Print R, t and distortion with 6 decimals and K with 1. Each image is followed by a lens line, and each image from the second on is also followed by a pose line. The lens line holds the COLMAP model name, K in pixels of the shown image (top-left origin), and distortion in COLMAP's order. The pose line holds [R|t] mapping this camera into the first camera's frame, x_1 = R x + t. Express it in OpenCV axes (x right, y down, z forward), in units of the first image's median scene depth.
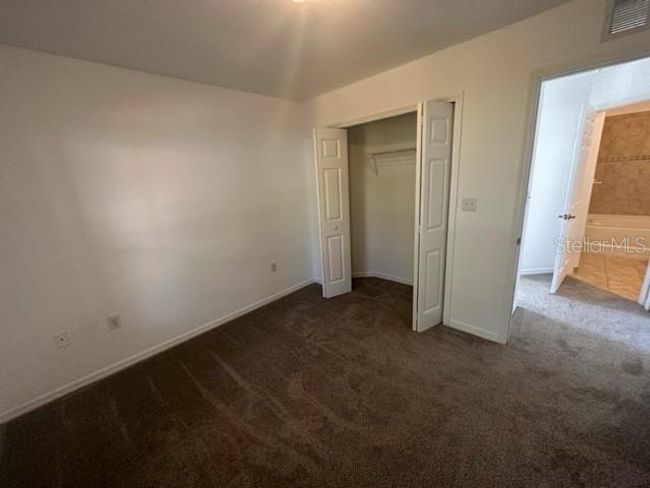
lens RADIAL K [[257.7, 0, 323.3], [0, 257.7, 245.1], [0, 0, 1]] dist [-0.010159, 0.002499]
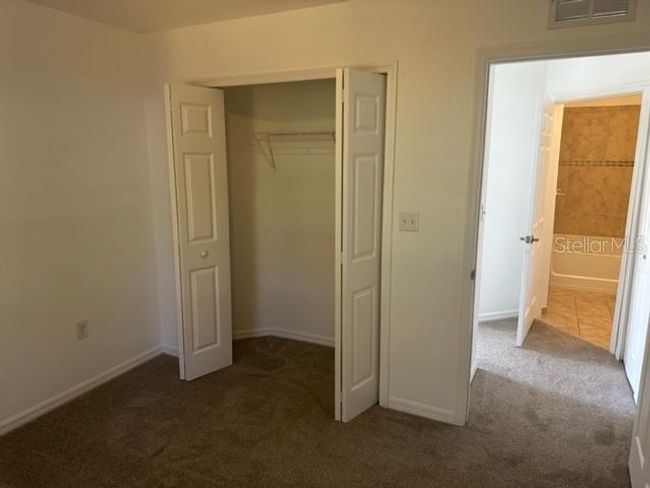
lens RADIAL K [[456.8, 0, 321.7], [0, 456.8, 246.9], [0, 0, 1]] dist [0.022884, -0.016256]
pose [[0.948591, 0.003847, 0.316480, -0.031782], [0.019173, 0.997391, -0.069590, -0.008976], [-0.315922, 0.072081, 0.946043, -0.060639]]
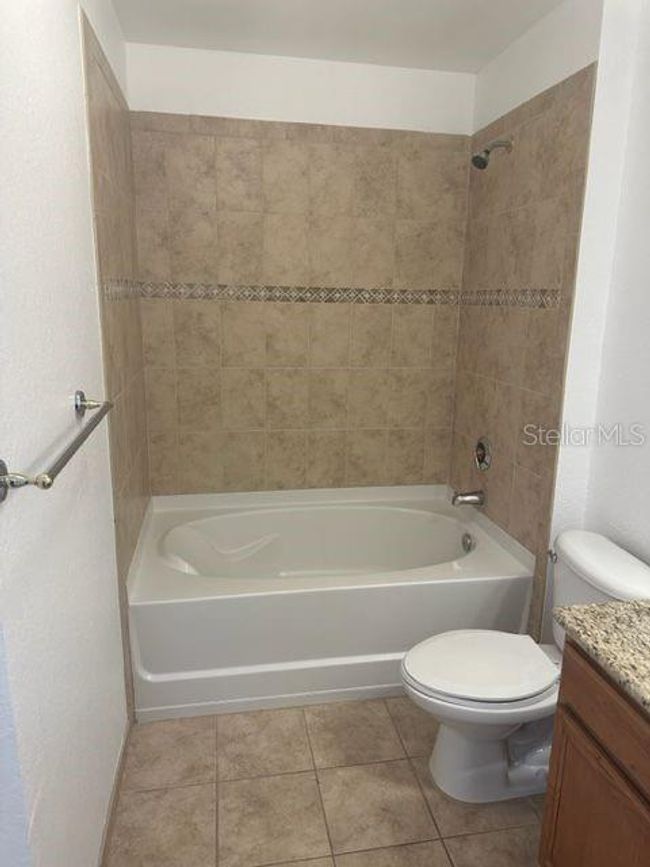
lens RADIAL K [[609.3, 0, 328.9], [0, 609.3, 433.7], [0, 0, 1]] dist [0.022884, -0.016256]
pose [[0.588467, -0.121562, 0.799331, 1.122475], [0.144443, 0.988534, 0.043997, -0.318975], [-0.795514, 0.089567, 0.599279, 0.851070]]
